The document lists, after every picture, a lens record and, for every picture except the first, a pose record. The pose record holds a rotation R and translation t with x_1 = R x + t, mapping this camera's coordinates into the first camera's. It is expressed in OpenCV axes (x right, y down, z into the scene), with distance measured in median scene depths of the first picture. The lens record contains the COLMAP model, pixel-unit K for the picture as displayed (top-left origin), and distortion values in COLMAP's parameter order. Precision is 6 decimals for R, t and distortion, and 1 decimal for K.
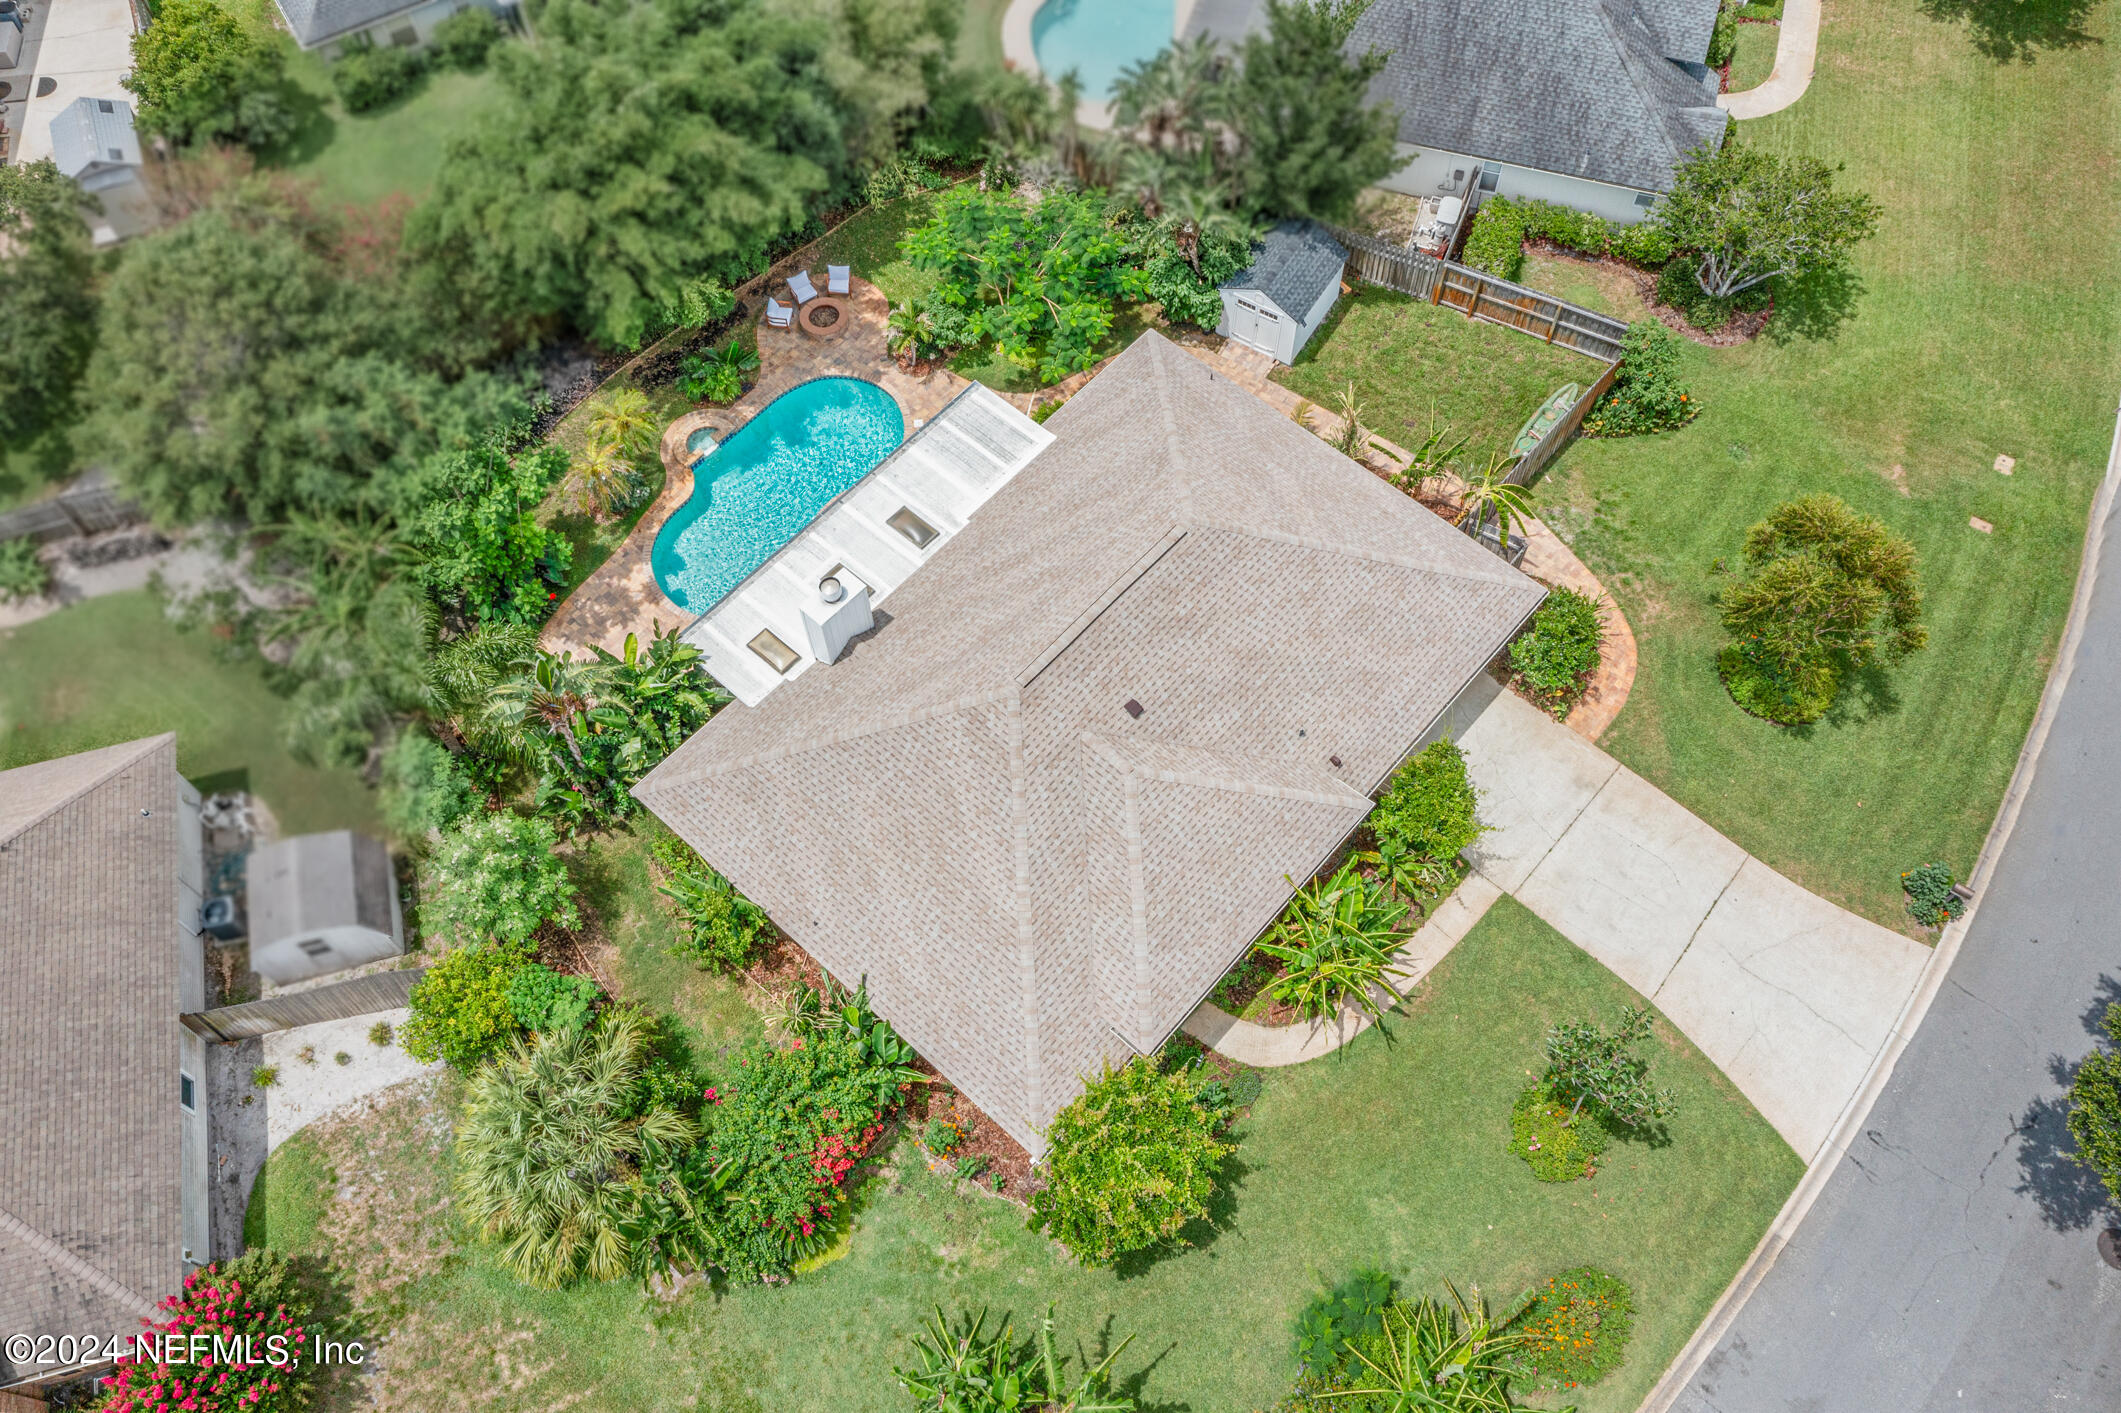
lens RADIAL K [[1690.7, 0, 1058.3], [0, 1690.7, 694.8], [0, 0, 1]] dist [0.011020, 0.001177]
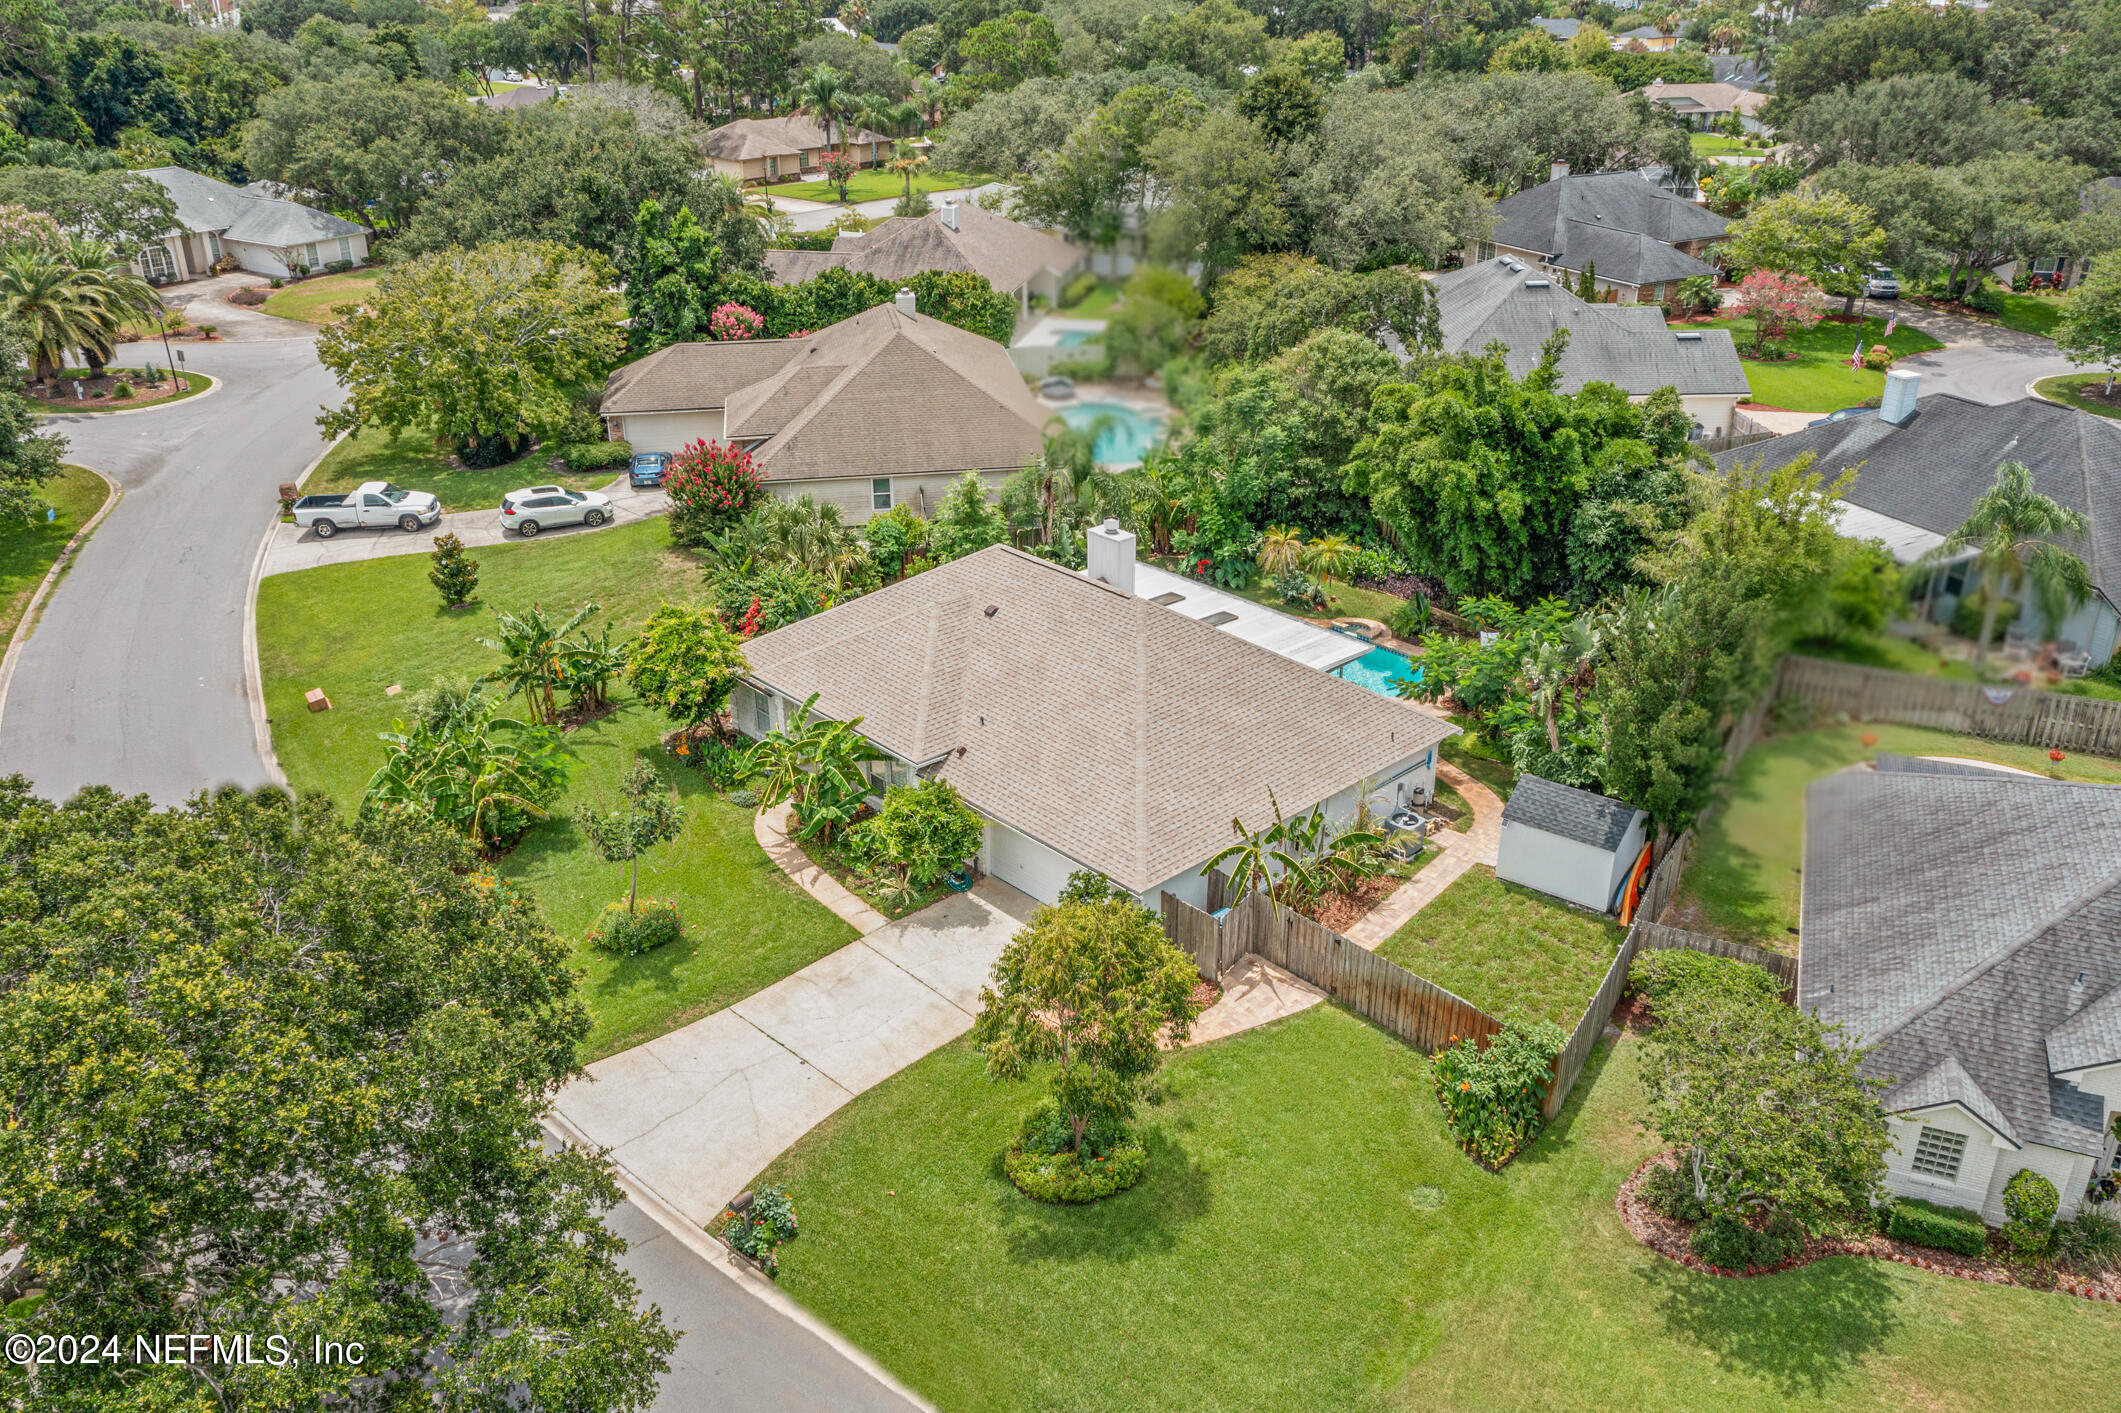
lens RADIAL K [[1690.7, 0, 1058.3], [0, 1690.7, 694.8], [0, 0, 1]] dist [0.011020, 0.001177]
pose [[-0.086728, 0.440296, -0.893654, 1.124537], [-0.867283, 0.408023, 0.285198, -0.348166], [0.490203, 0.799786, 0.346474, 0.575291]]
